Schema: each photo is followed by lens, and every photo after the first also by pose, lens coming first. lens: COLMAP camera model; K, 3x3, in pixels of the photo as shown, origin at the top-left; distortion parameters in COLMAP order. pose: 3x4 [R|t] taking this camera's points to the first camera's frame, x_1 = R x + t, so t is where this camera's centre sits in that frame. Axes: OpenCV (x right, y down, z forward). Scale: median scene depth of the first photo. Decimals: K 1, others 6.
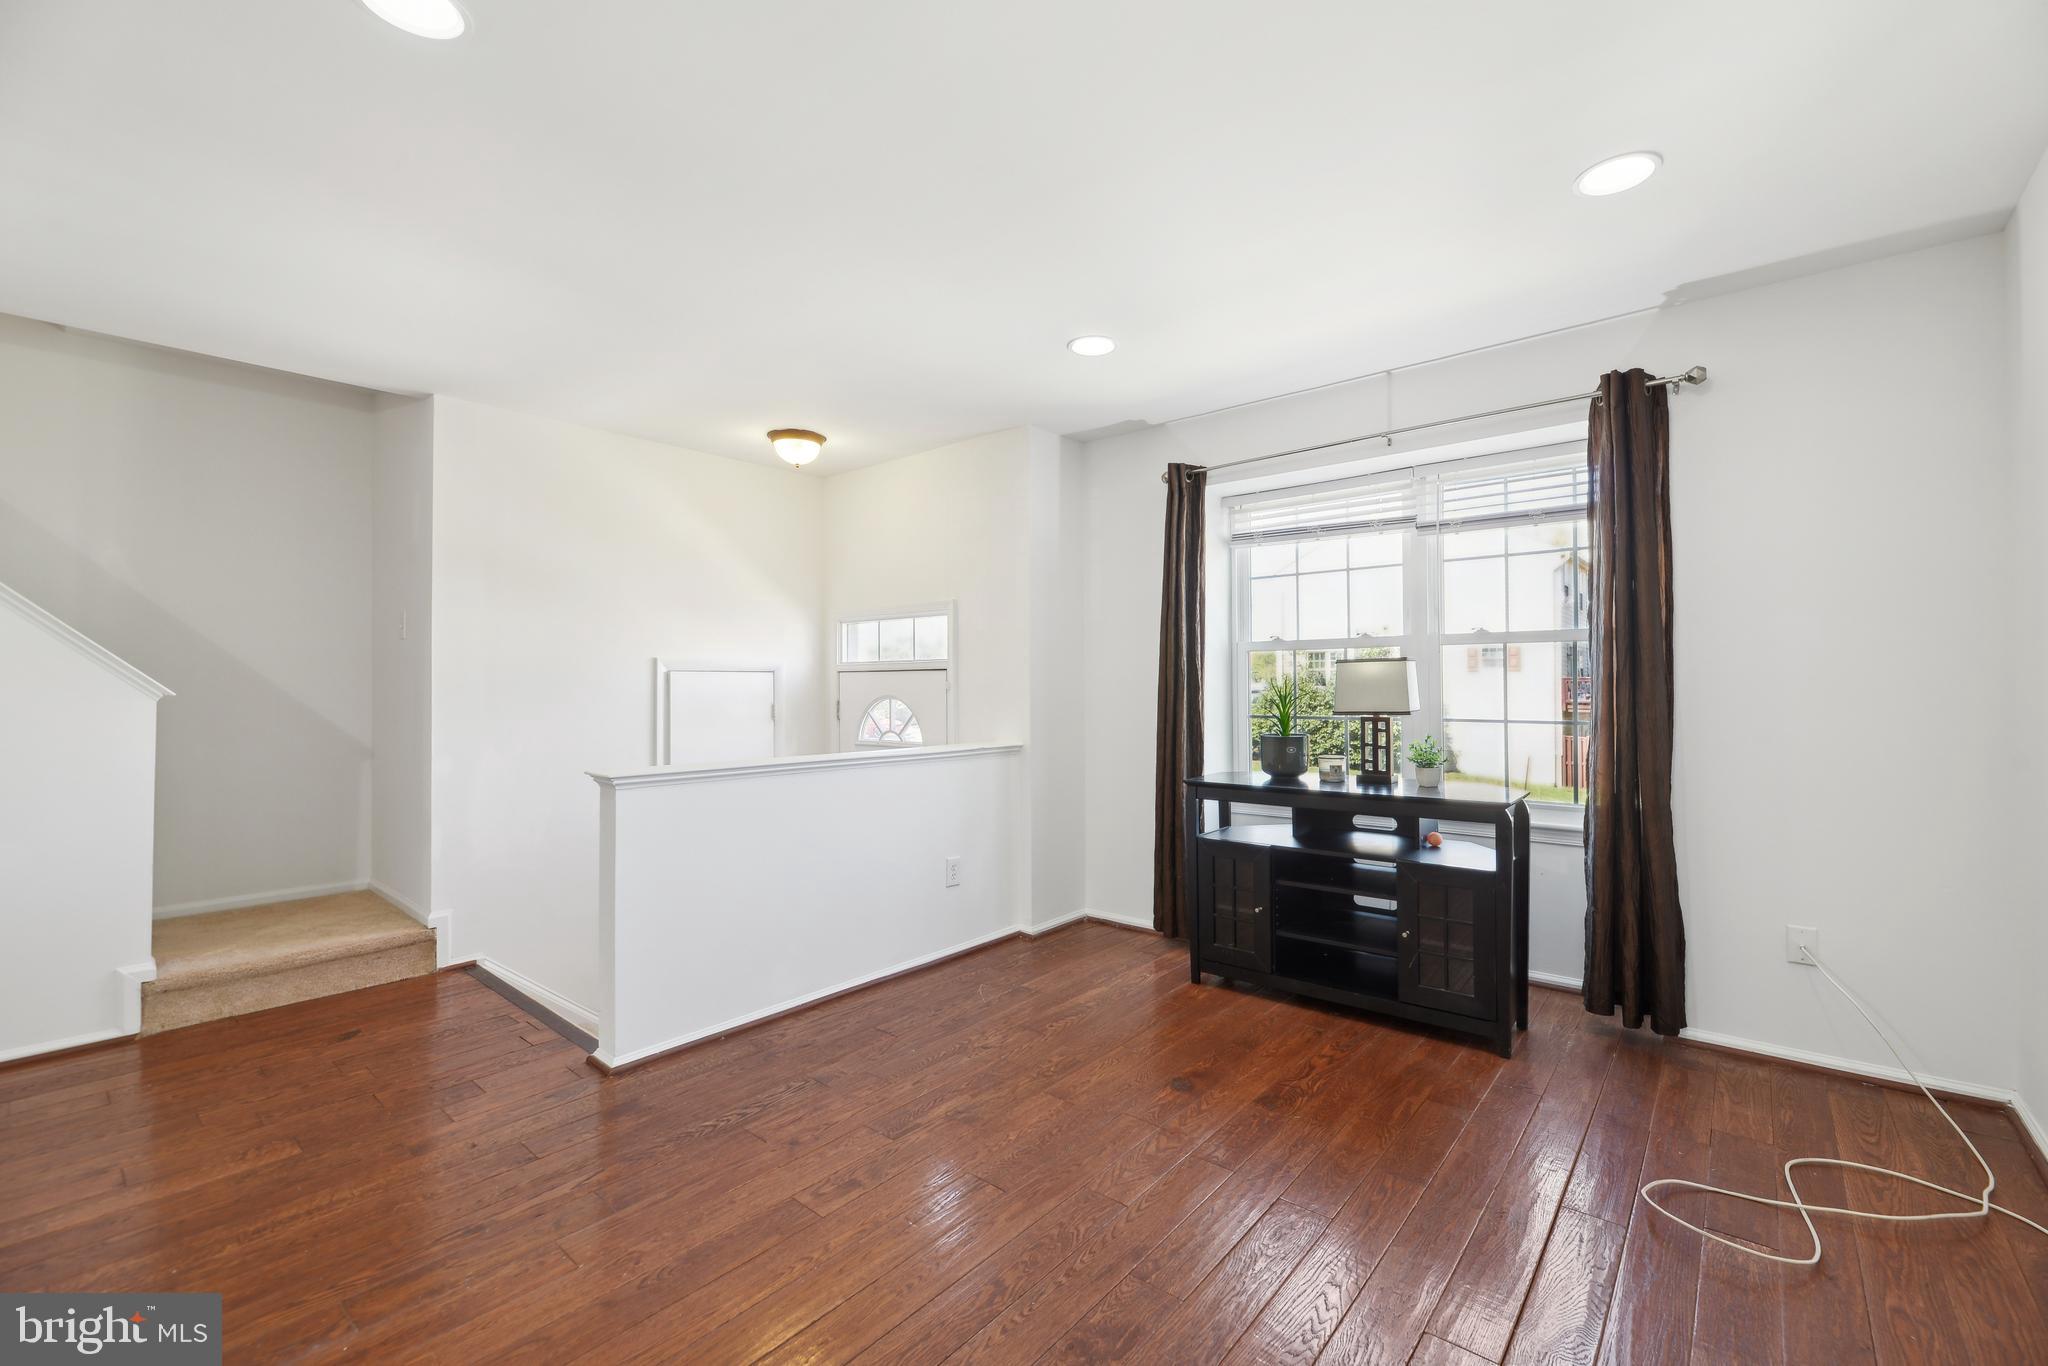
lens RADIAL K [[843.4, 0, 1052.1], [0, 843.4, 659.2], [0, 0, 1]] dist [-0.000865, -0.000316]
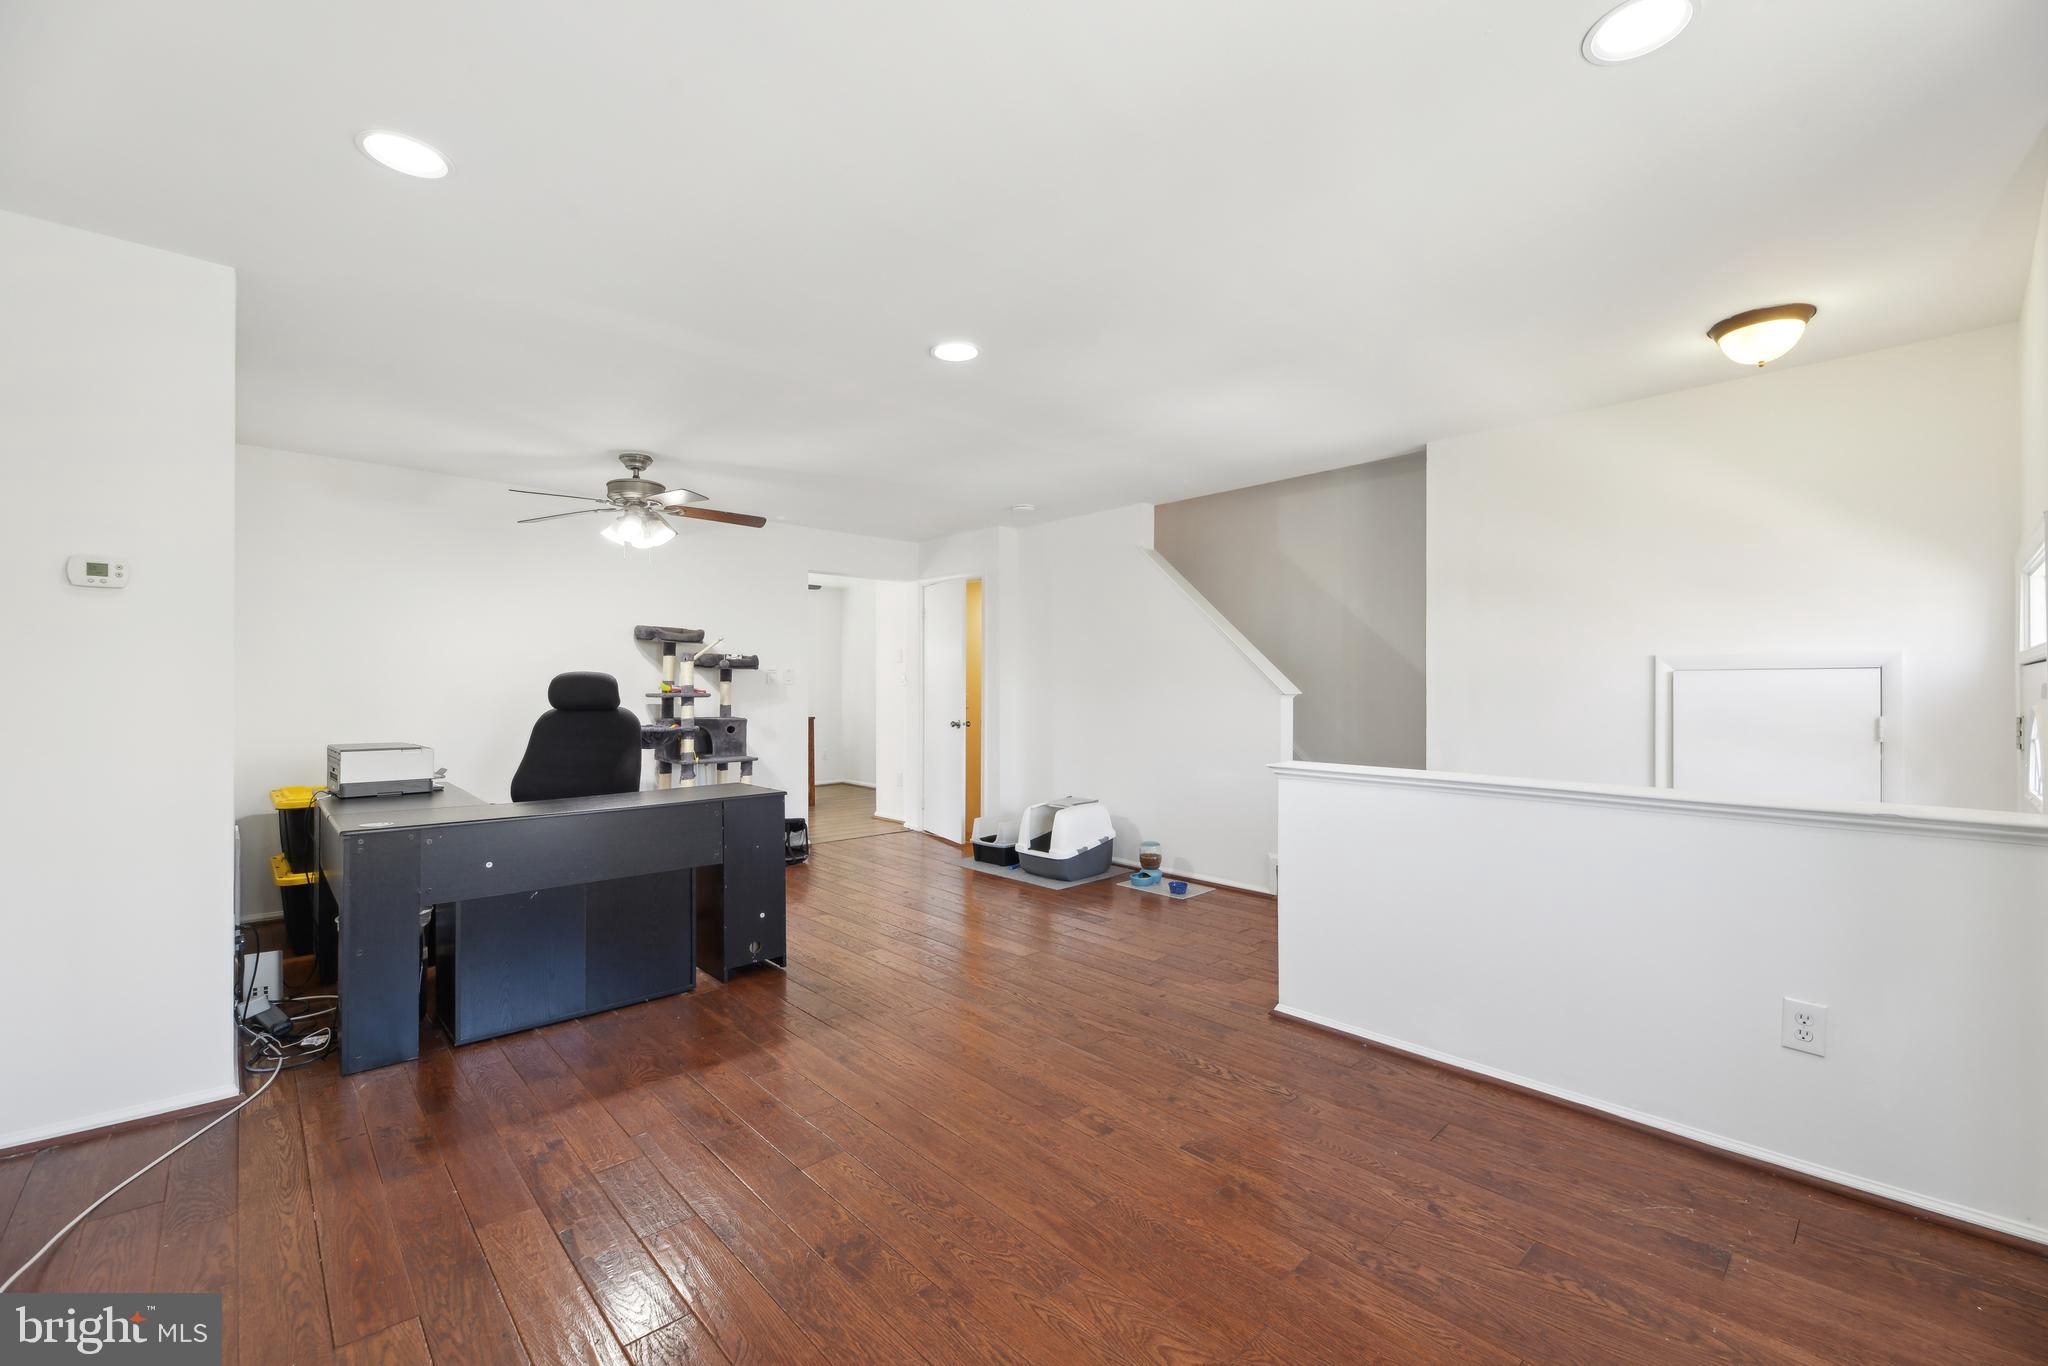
lens RADIAL K [[813.9, 0, 1026.6], [0, 813.9, 687.2], [0, 0, 1]] dist [-0.012725, -0.000086]
pose [[-0.103752, 0.001789, -0.994602, 0.571545], [0.025567, 0.999673, -0.000869, 0.019027], [0.994275, -0.025519, -0.103763, 0.686101]]
